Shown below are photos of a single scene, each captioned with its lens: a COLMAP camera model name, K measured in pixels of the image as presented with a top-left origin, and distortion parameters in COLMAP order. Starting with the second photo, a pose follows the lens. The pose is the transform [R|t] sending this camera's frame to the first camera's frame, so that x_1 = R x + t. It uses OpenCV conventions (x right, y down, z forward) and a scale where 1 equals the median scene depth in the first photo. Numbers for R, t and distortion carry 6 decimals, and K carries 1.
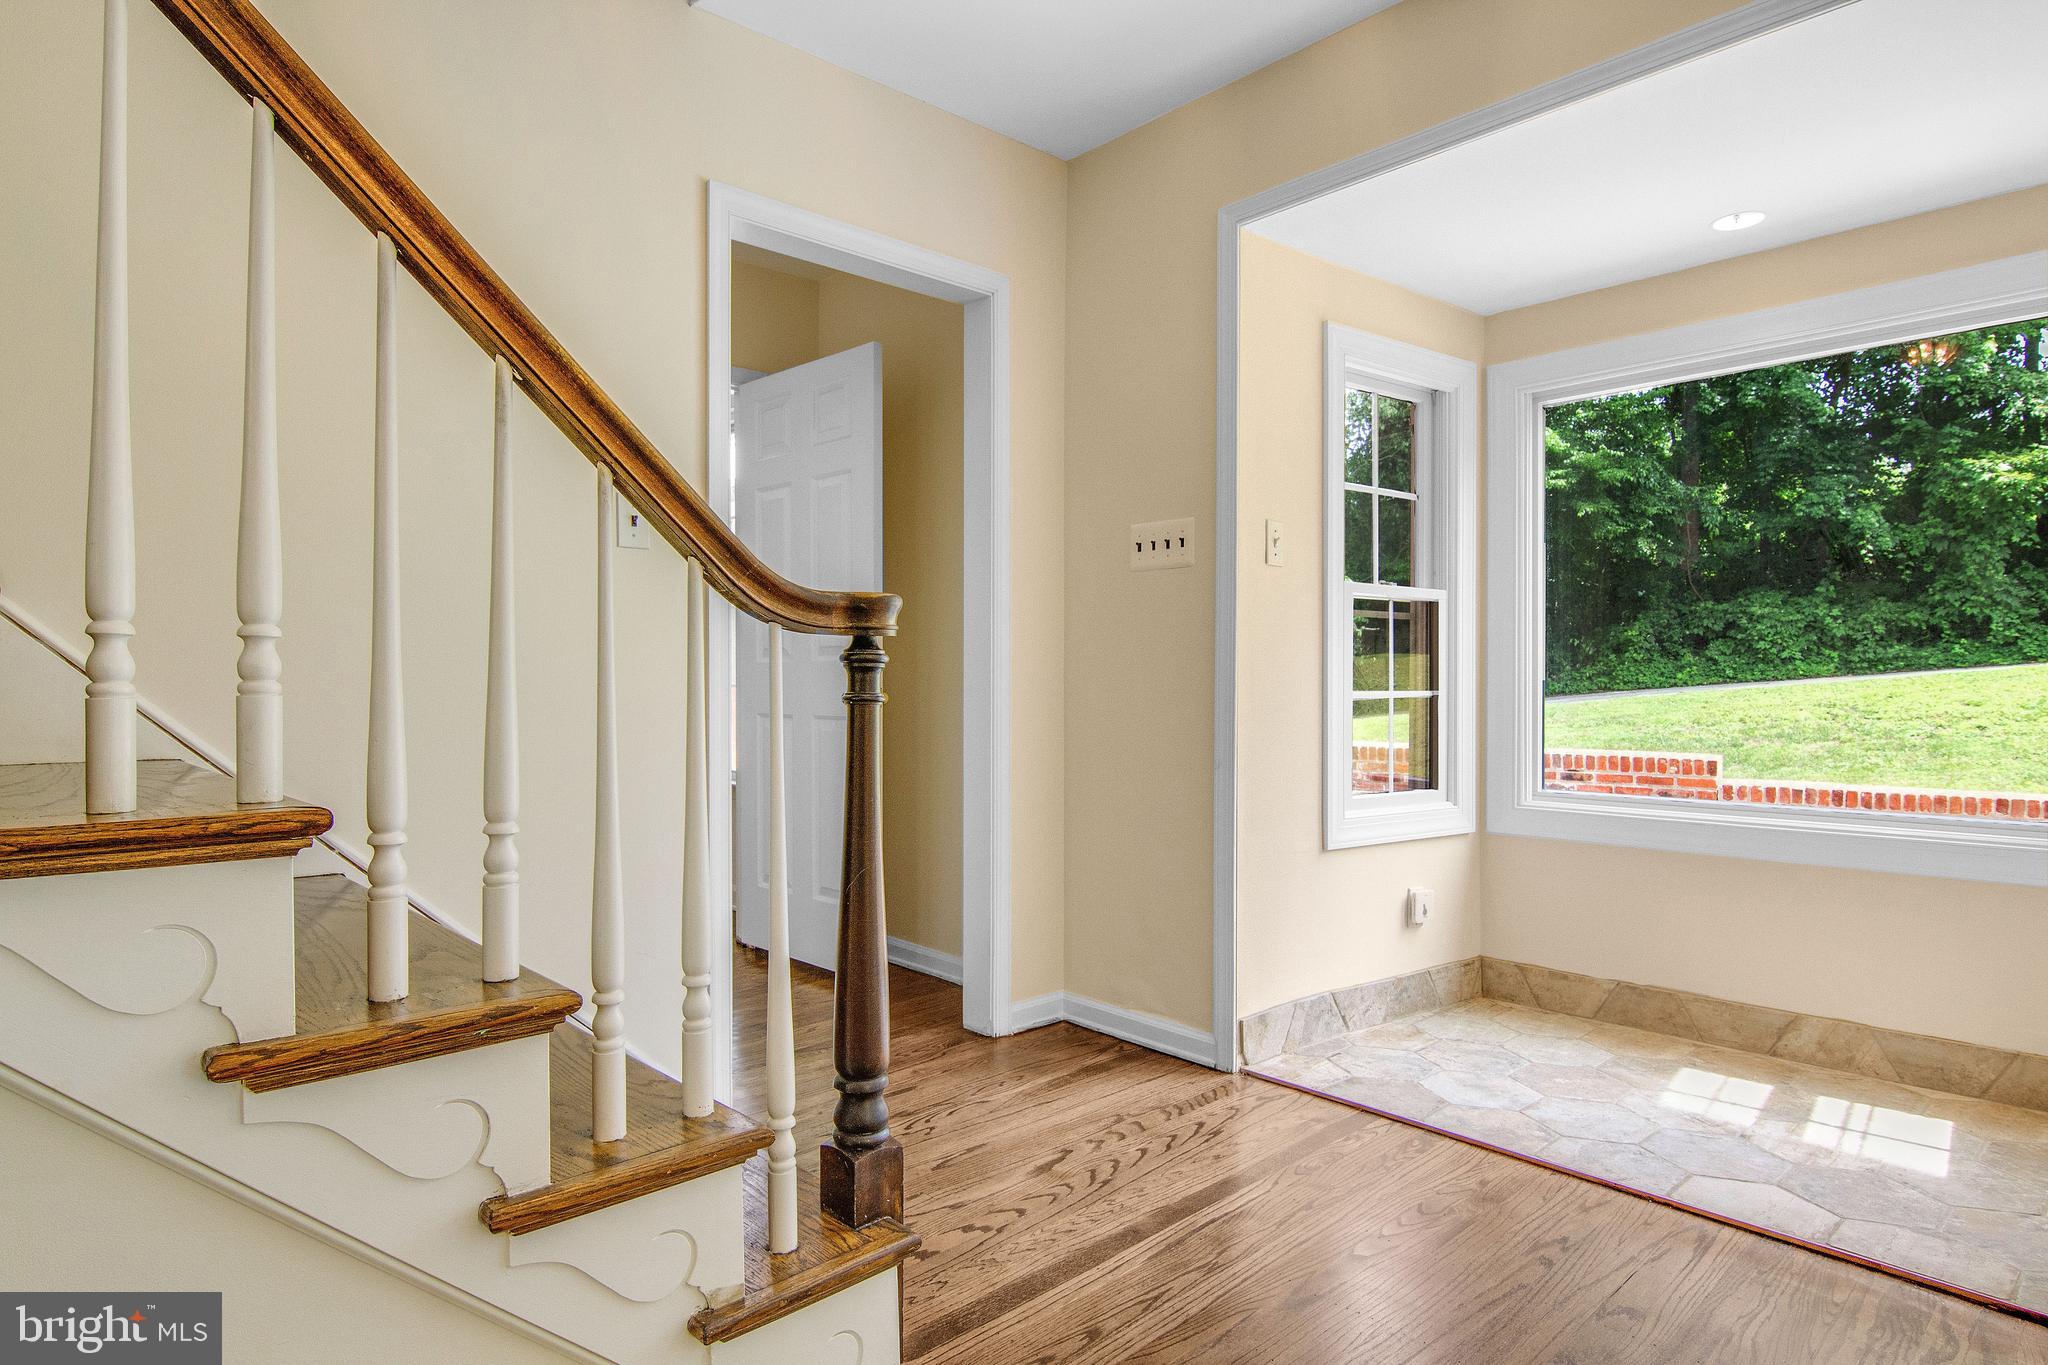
lens RADIAL K [[1068.6, 0, 1020.7], [0, 1068.6, 687.8], [0, 0, 1]] dist [-0.010233, 0.000352]
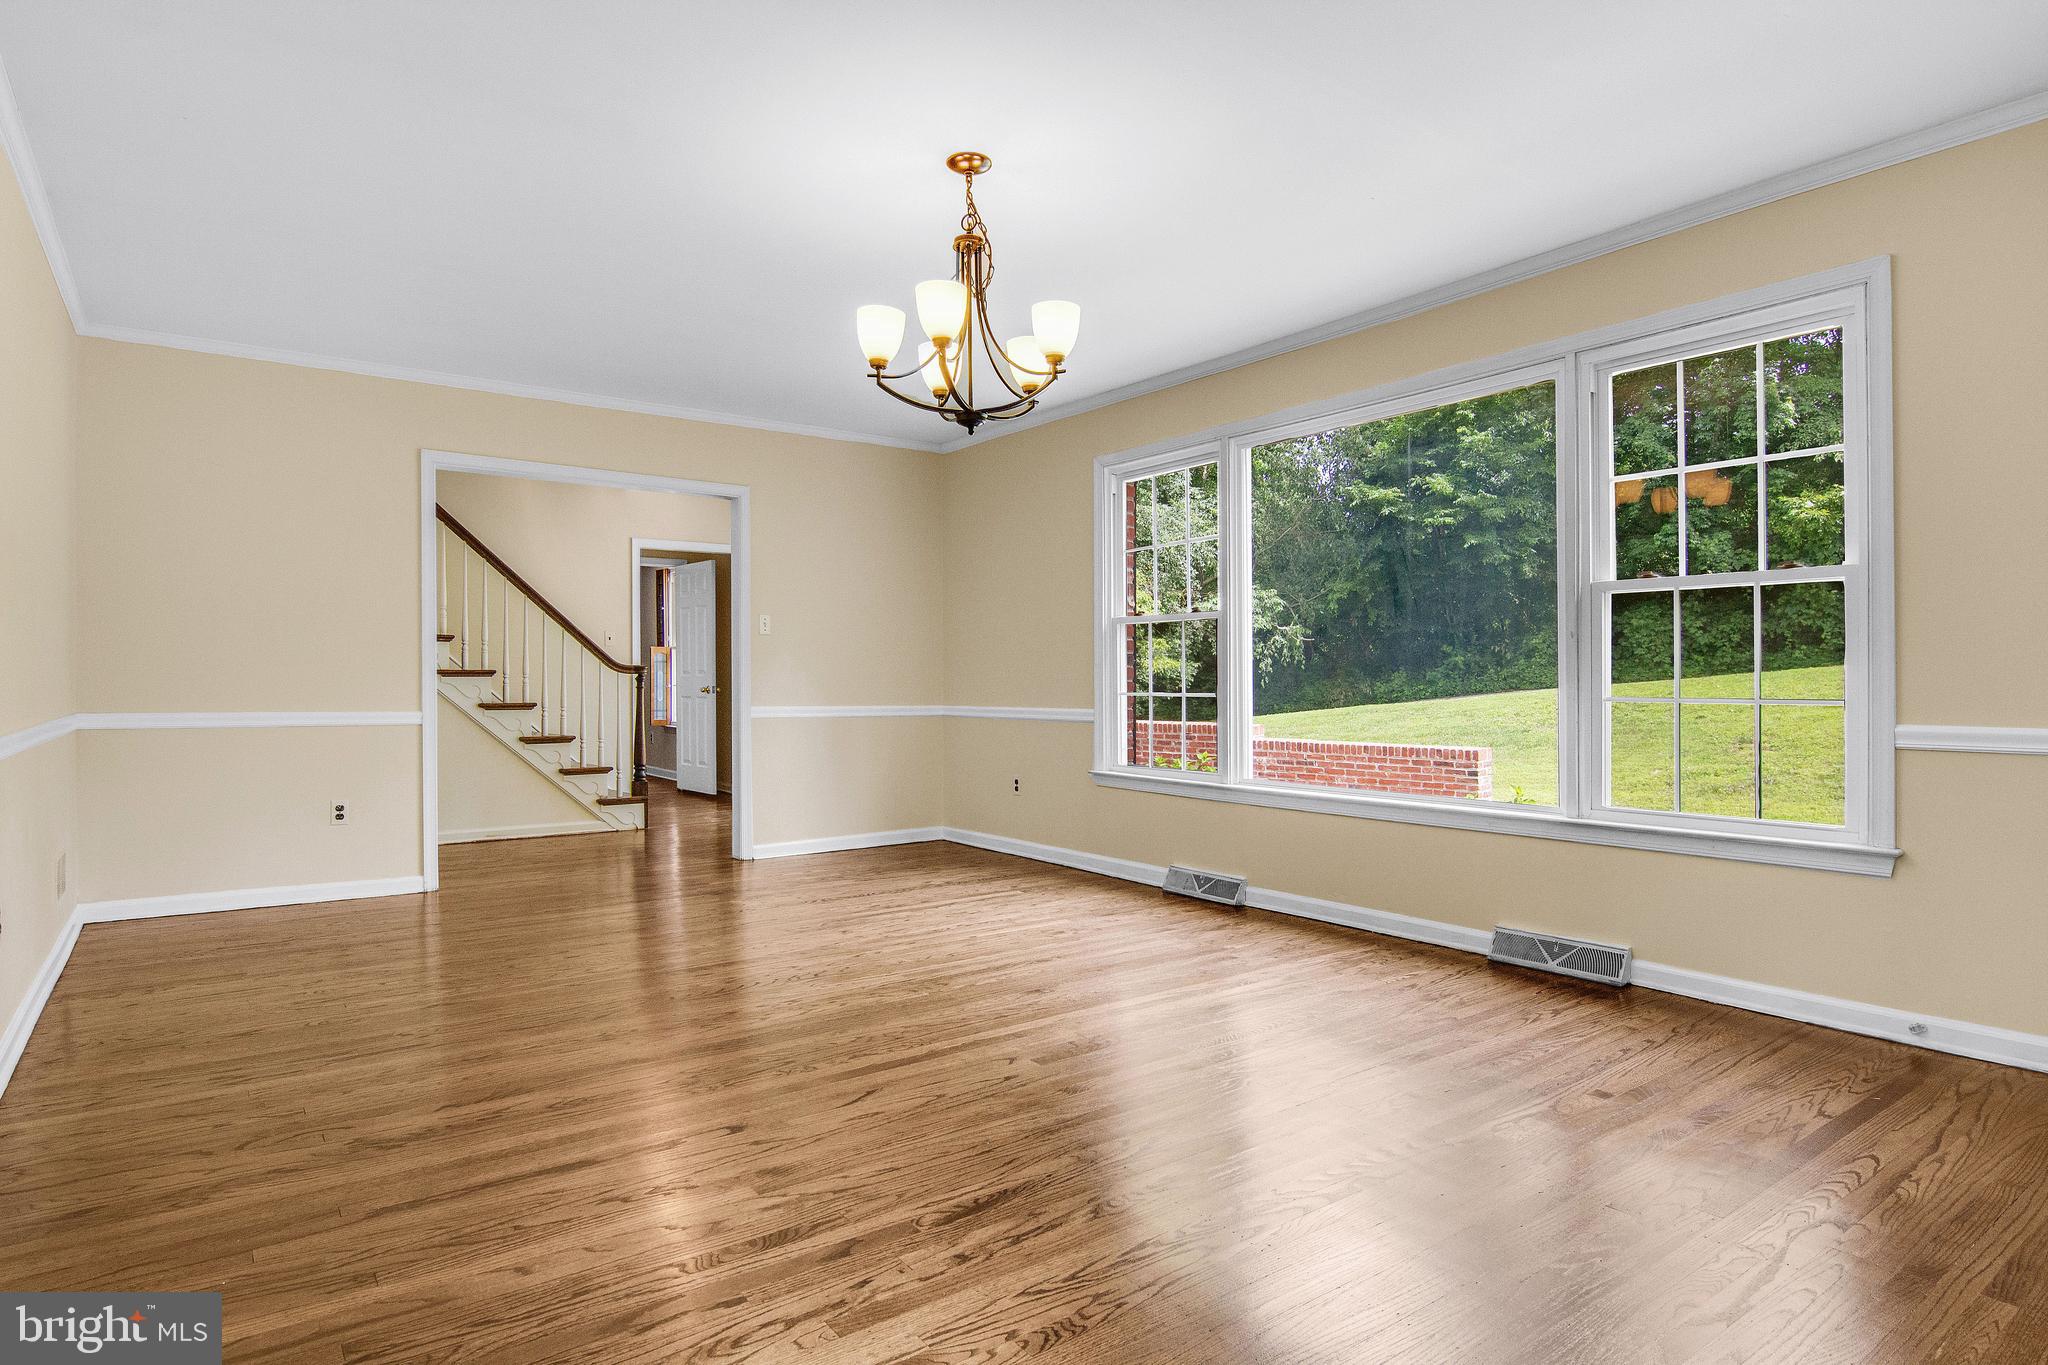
lens RADIAL K [[1068.6, 0, 1031.0], [0, 1068.6, 684.2], [0, 0, 1]] dist [-0.010233, 0.000352]
pose [[0.994372, -0.001318, -0.105934, 0.158854], [0.000822, 0.999988, -0.004729, 0.001568], [0.105939, 0.004616, 0.994362, -0.268728]]
